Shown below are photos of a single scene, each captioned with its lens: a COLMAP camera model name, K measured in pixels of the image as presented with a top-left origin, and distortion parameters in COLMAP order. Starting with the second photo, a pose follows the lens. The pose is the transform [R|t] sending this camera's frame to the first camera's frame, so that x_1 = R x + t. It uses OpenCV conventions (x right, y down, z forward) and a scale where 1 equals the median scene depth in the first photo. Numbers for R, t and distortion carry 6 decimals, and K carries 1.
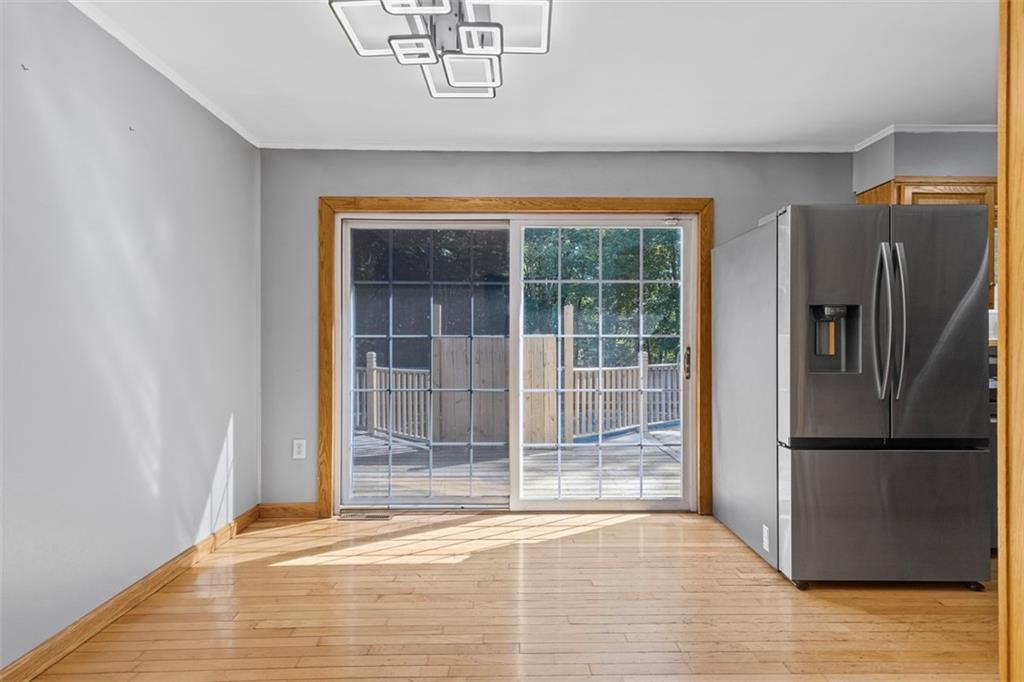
lens RADIAL K [[461.3, 0, 513.5], [0, 461.3, 349.1], [0, 0, 1]] dist [0.004583, -0.000832]
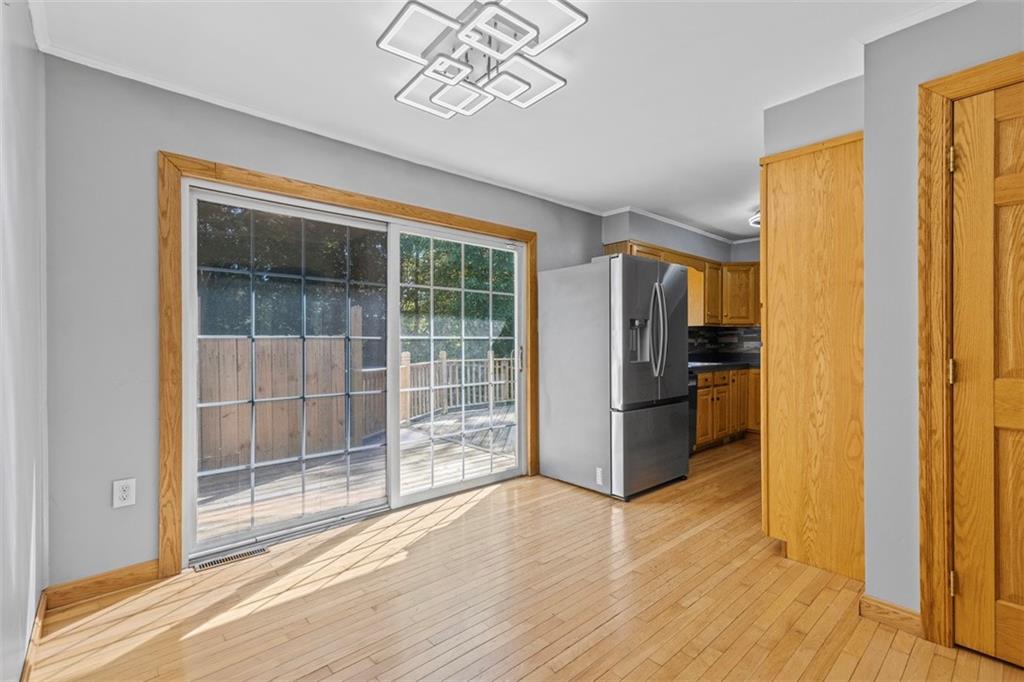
lens RADIAL K [[461.3, 0, 516.7], [0, 461.3, 350.2], [0, 0, 1]] dist [0.004583, -0.000832]
pose [[0.753674, -0.014040, 0.657099, -0.473809], [0.013658, 0.999890, 0.005699, -0.001923], [-0.657107, 0.004680, 0.753783, 0.052283]]
